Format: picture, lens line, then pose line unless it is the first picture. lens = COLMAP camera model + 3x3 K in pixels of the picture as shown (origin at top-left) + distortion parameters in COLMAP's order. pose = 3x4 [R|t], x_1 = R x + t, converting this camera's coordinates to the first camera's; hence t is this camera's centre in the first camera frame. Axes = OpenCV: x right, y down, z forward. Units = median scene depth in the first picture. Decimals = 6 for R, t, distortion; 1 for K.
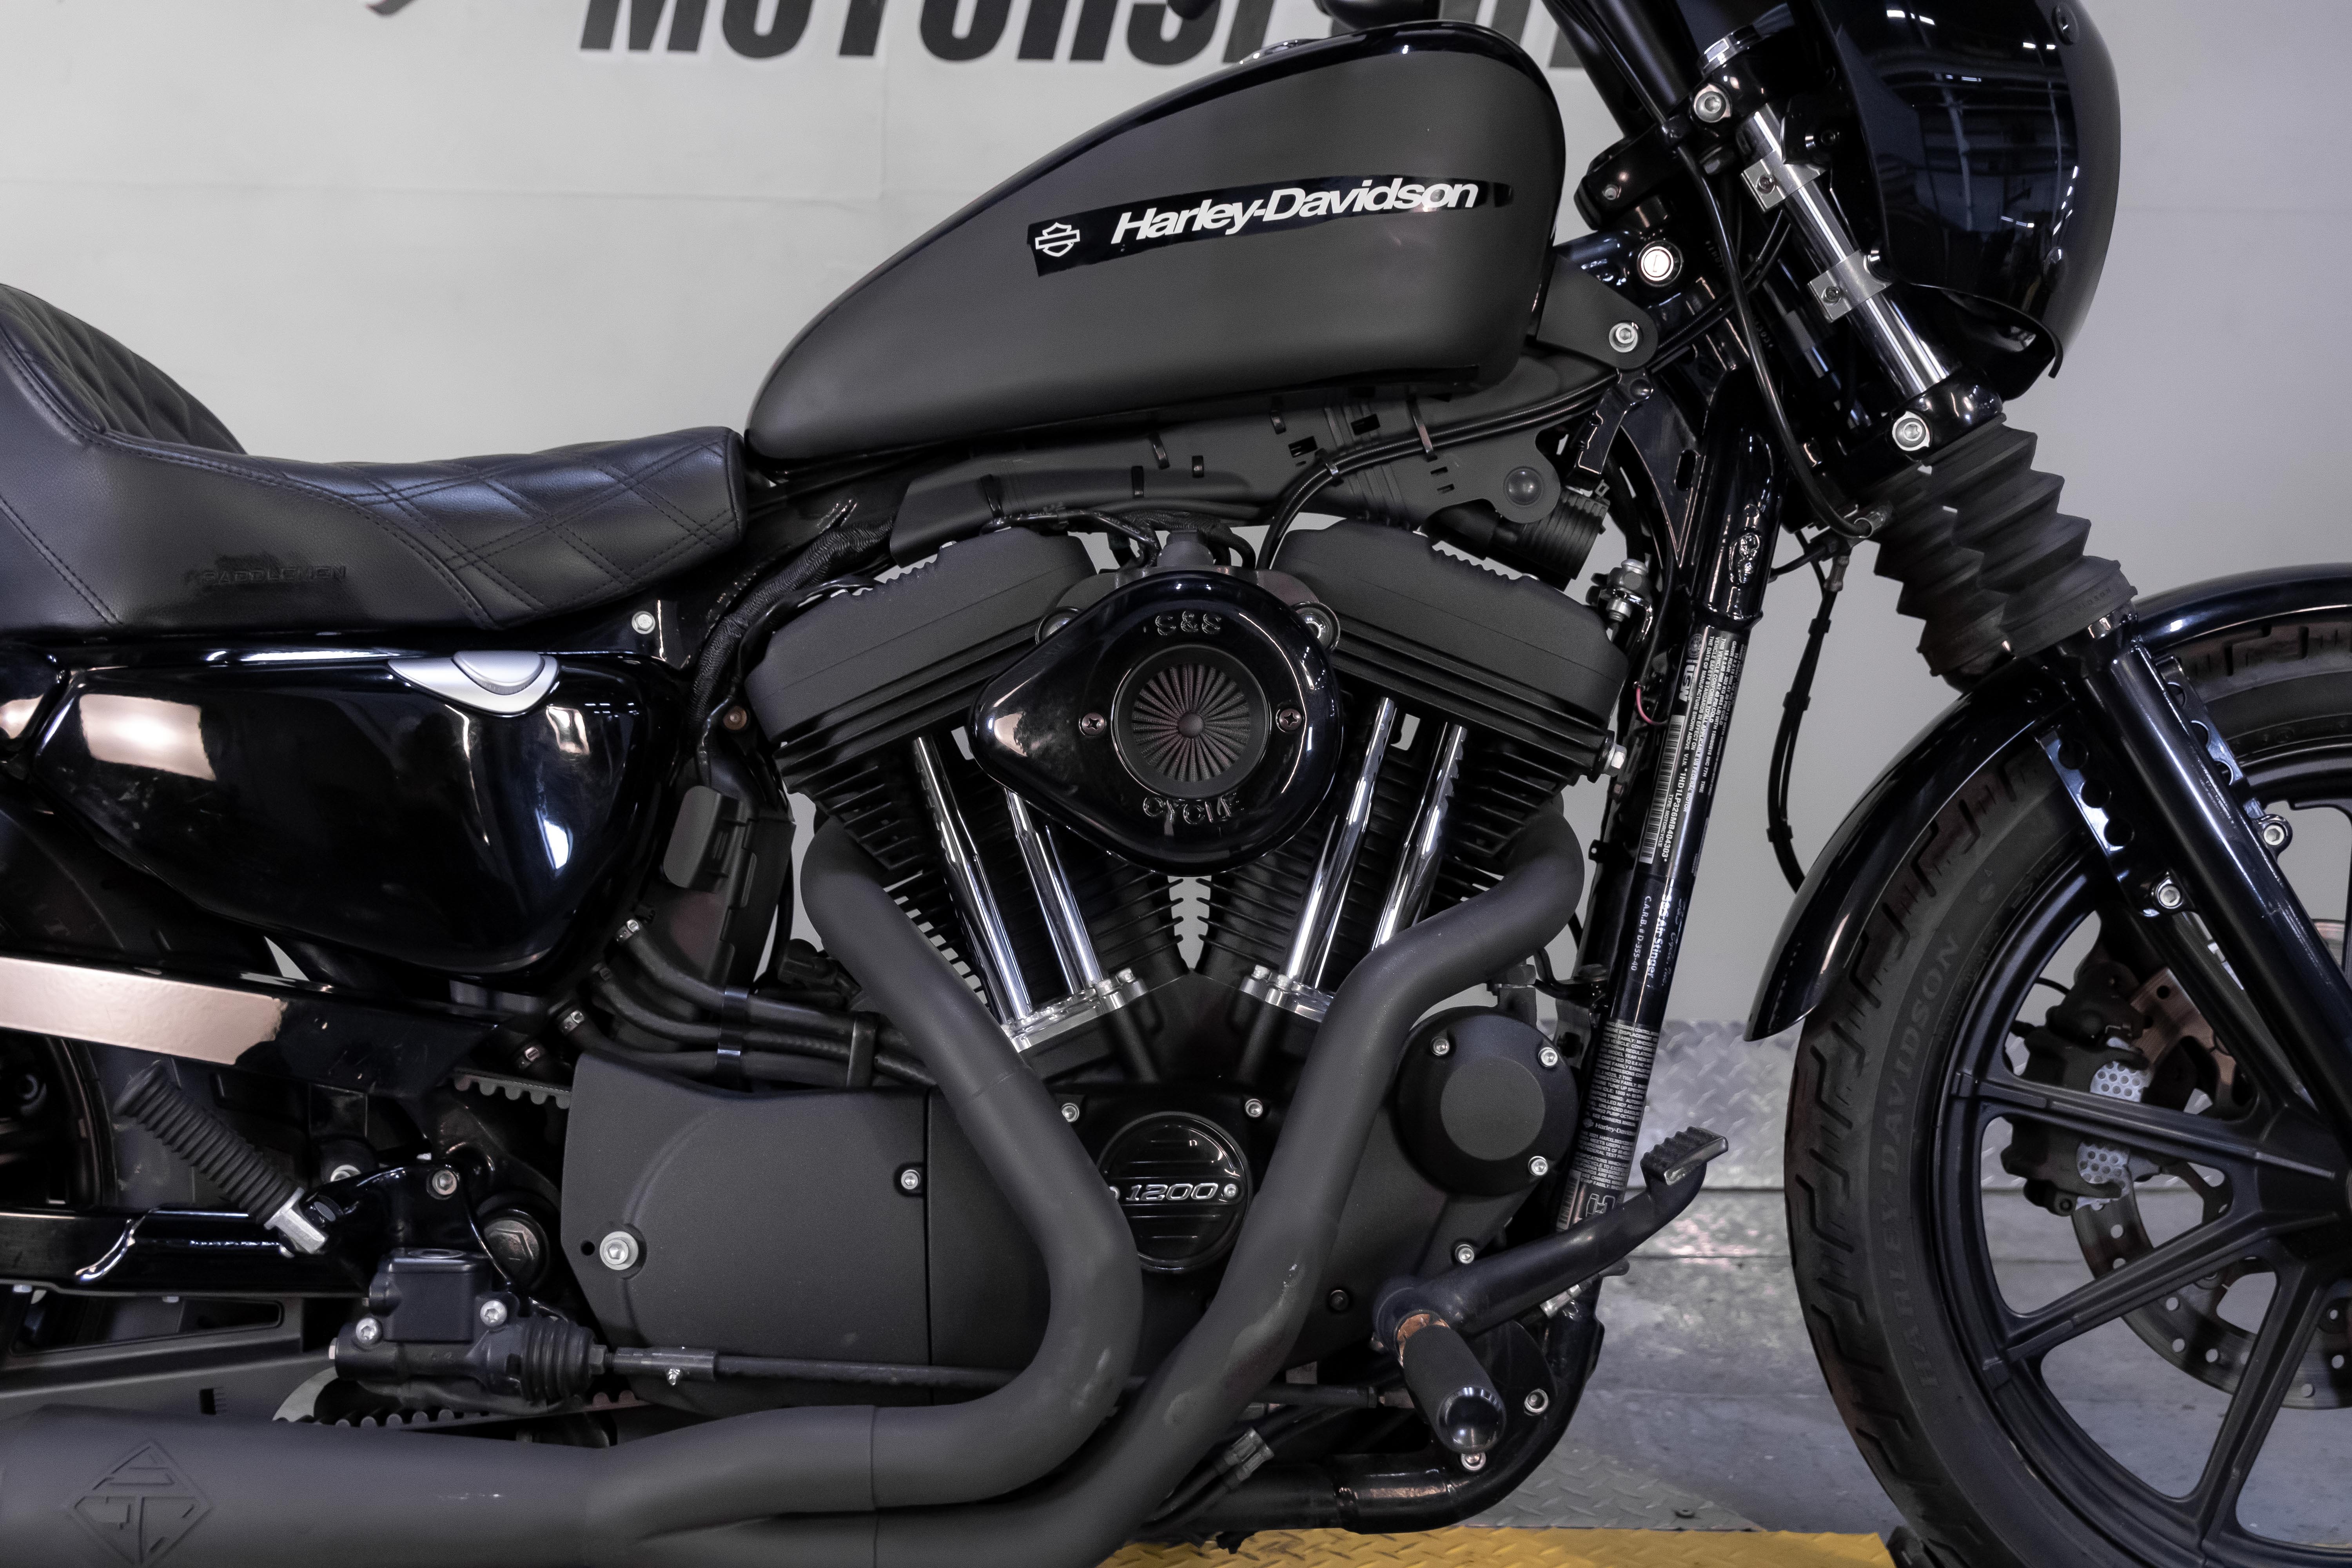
lens RADIAL K [[2424.4, 0, 1157.5], [0, 2424.4, 784.7], [0, 0, 1]] dist [-0.001081, 0.000000]
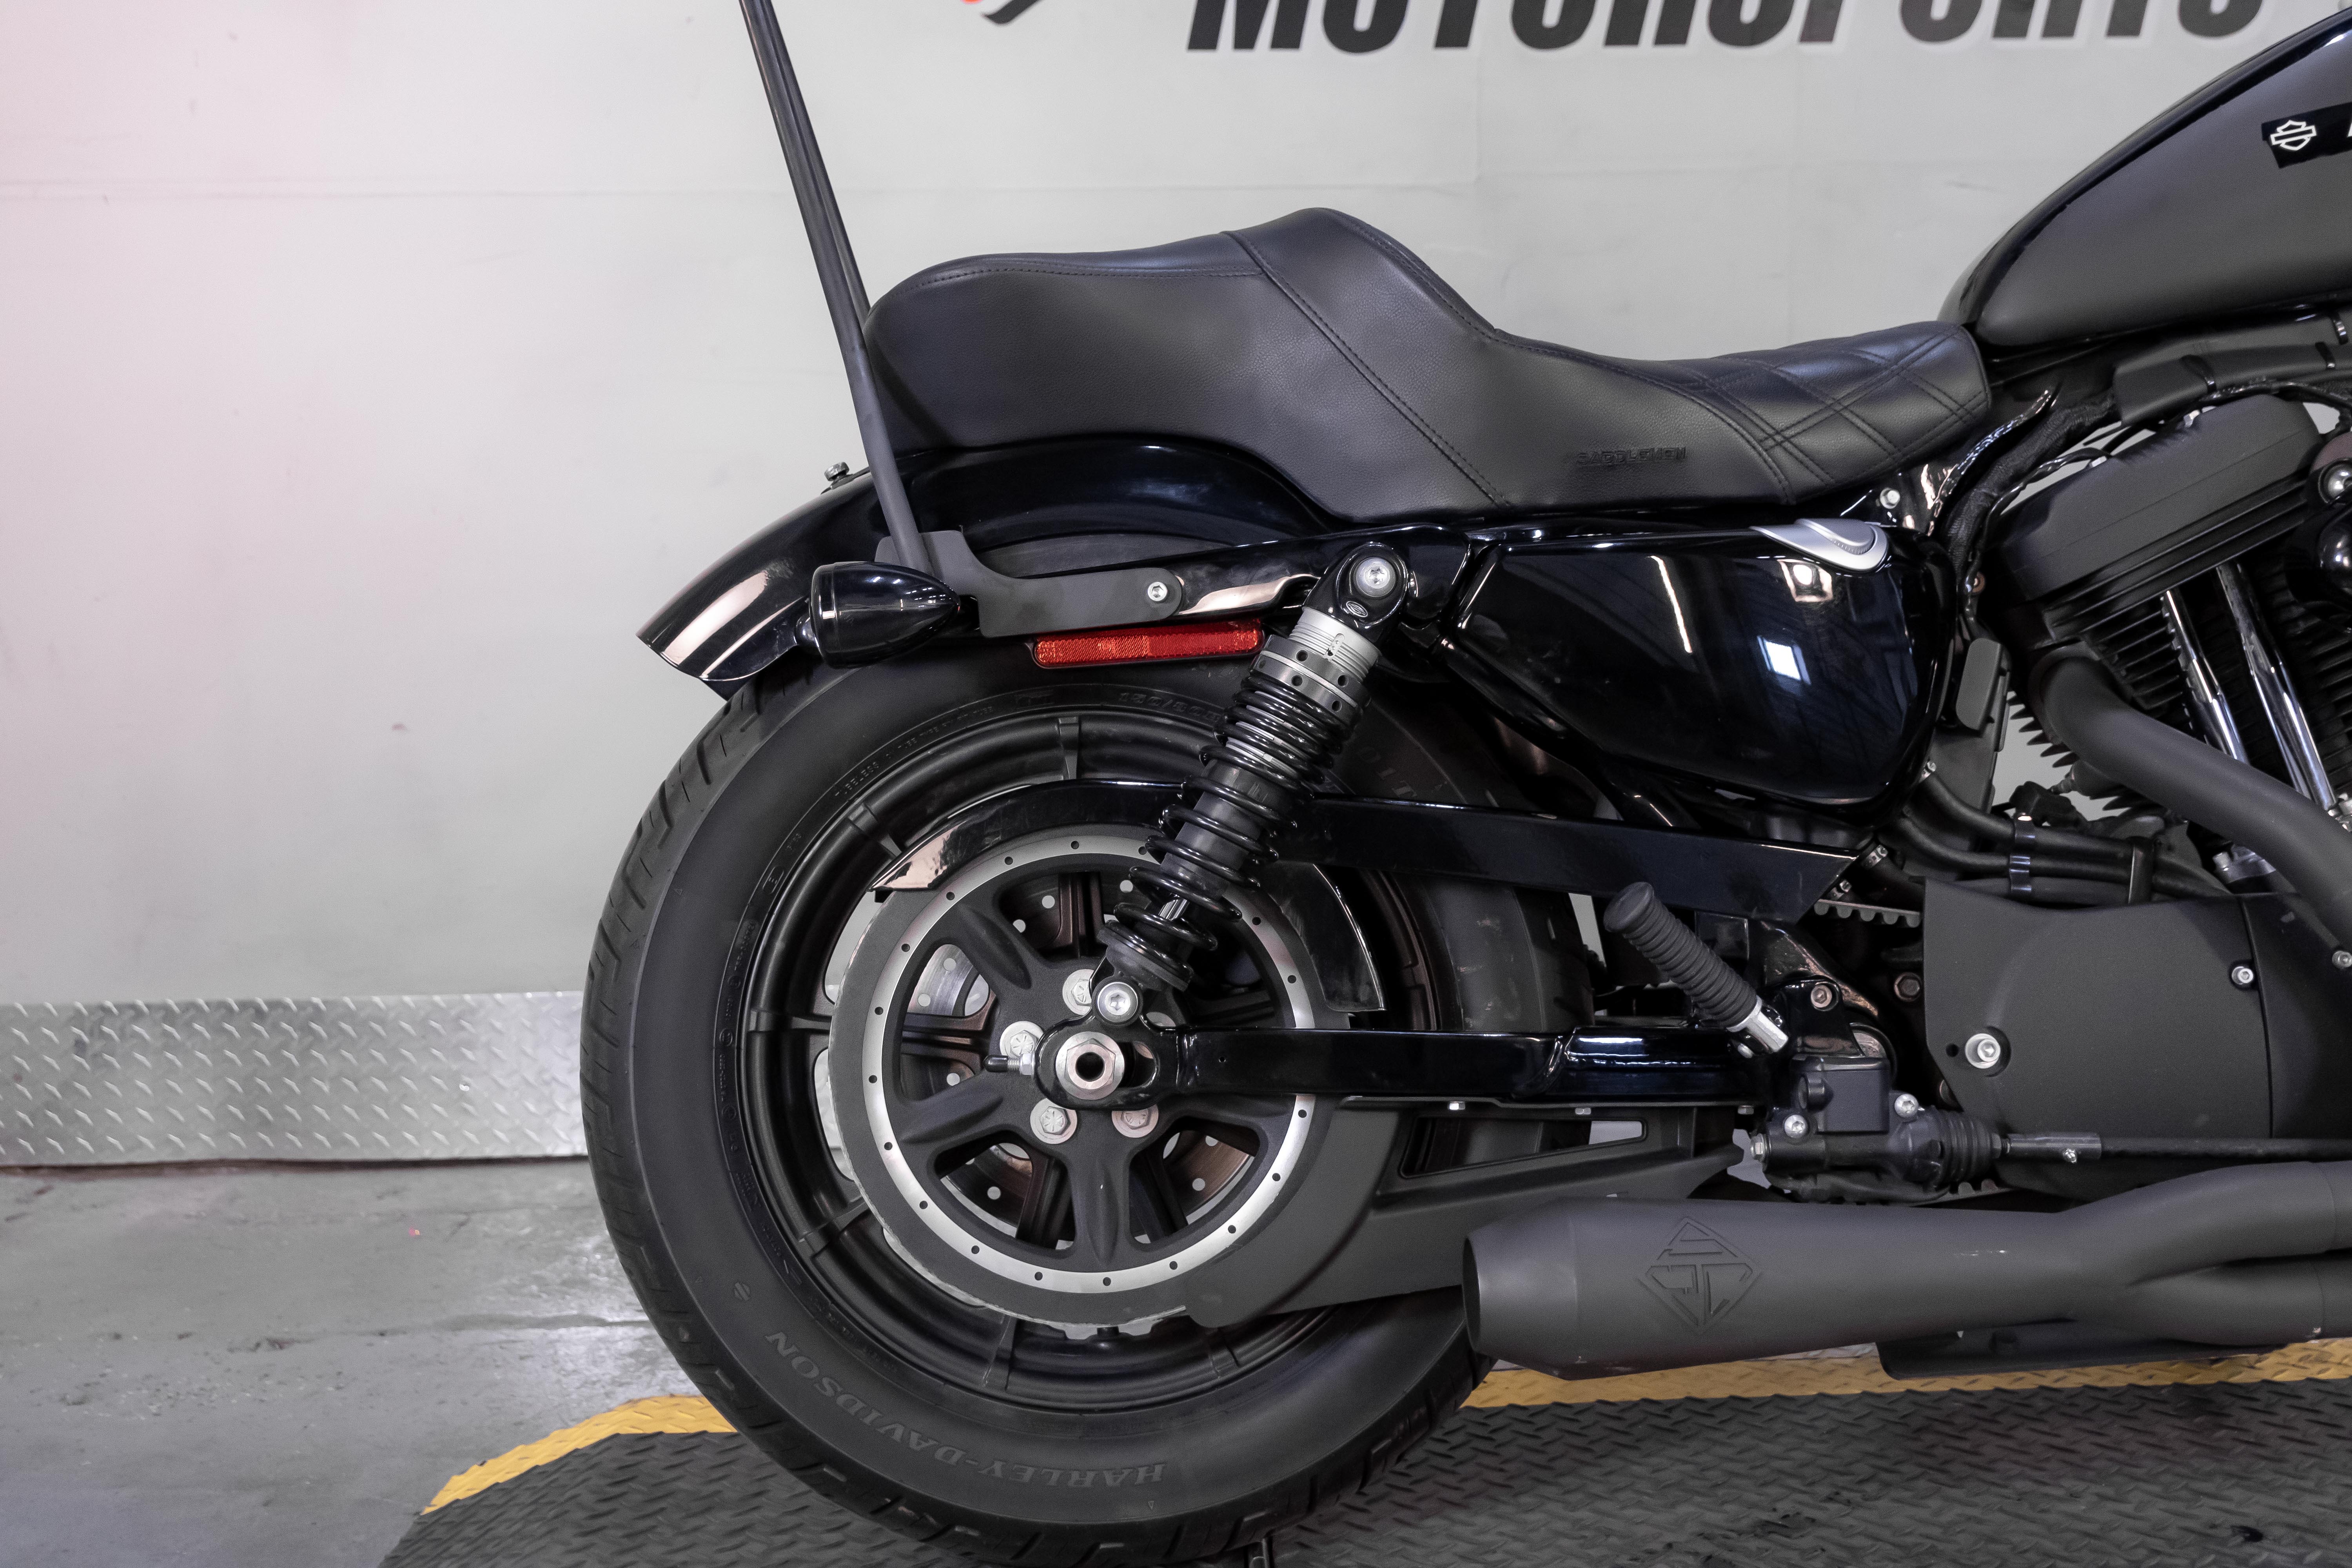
lens RADIAL K [[2424.4, 0, 1174.7], [0, 2424.4, 785.8], [0, 0, 1]] dist [-0.001081, 0.000000]
pose [[0.999050, -0.038246, 0.020876, -0.589556], [0.038636, 0.999080, -0.018634, 0.074919], [-0.020145, 0.019423, 0.999608, -0.097961]]
